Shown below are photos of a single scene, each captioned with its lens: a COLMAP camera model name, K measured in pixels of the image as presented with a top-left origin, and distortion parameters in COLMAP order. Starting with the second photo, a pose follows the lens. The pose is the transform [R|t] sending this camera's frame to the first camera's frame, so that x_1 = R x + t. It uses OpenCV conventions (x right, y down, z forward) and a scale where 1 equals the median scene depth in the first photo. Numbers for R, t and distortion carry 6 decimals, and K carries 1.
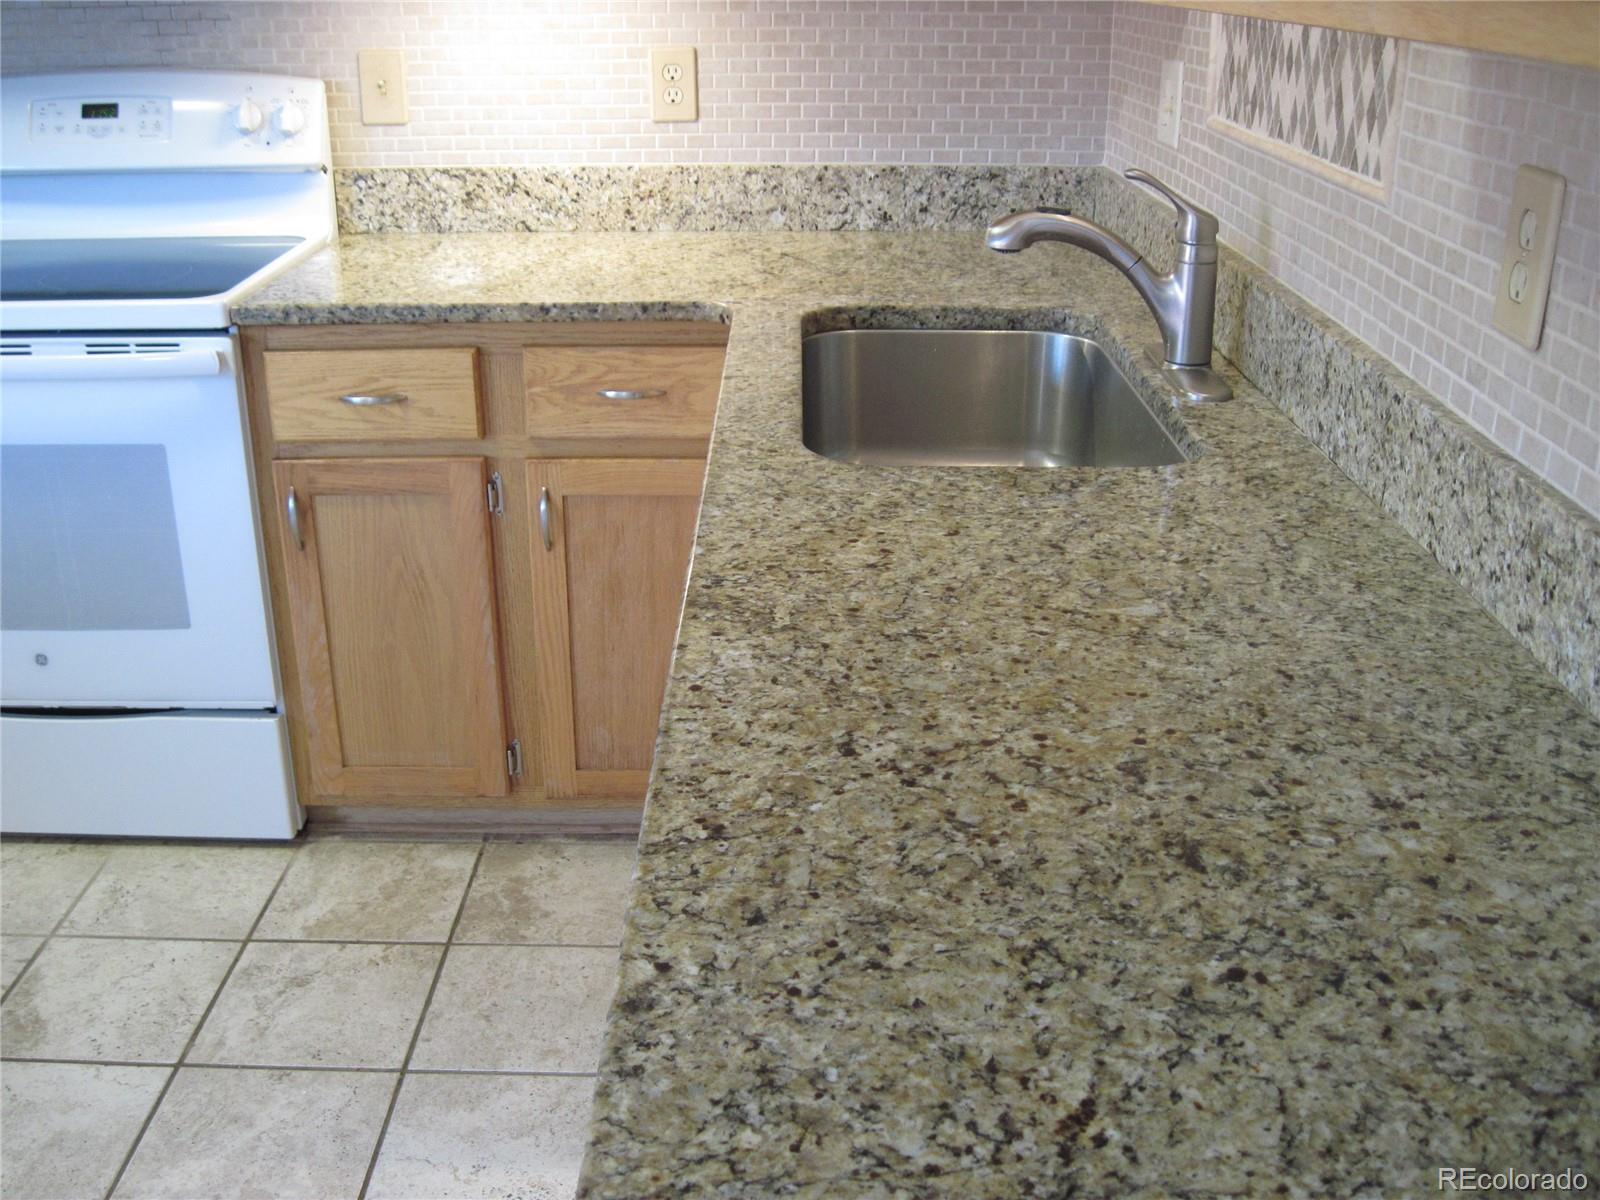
lens RADIAL K [[1648.2, 0, 800.0], [0, 1648.2, 600.0], [0, 0, 1]] dist [-0.117745, 0.031918]
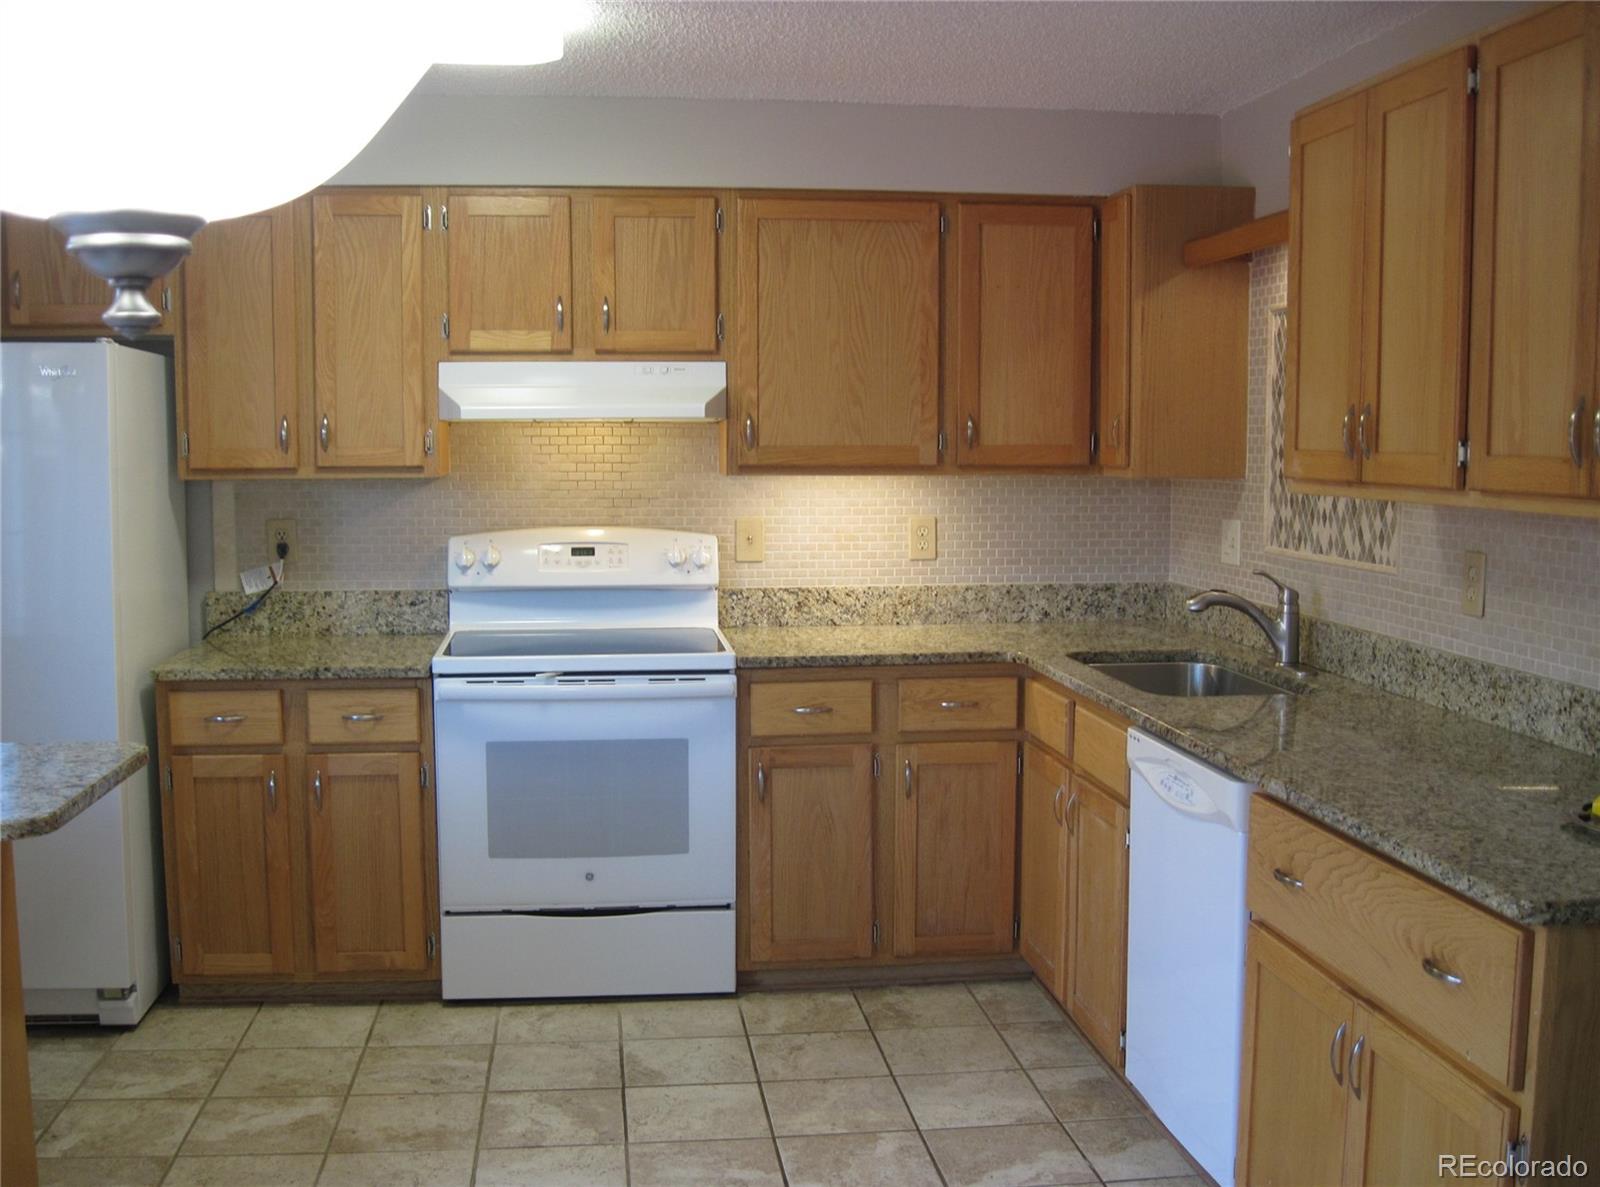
lens RADIAL K [[1636.4, 0, 800.0], [0, 1636.4, 593.5], [0, 0, 1]] dist [-0.106065, 0.023046]
pose [[0.993119, -0.014650, 0.116194, -0.462221], [0.046563, 0.959750, -0.276970, 0.233301], [-0.107459, 0.280474, 0.953827, -0.679124]]
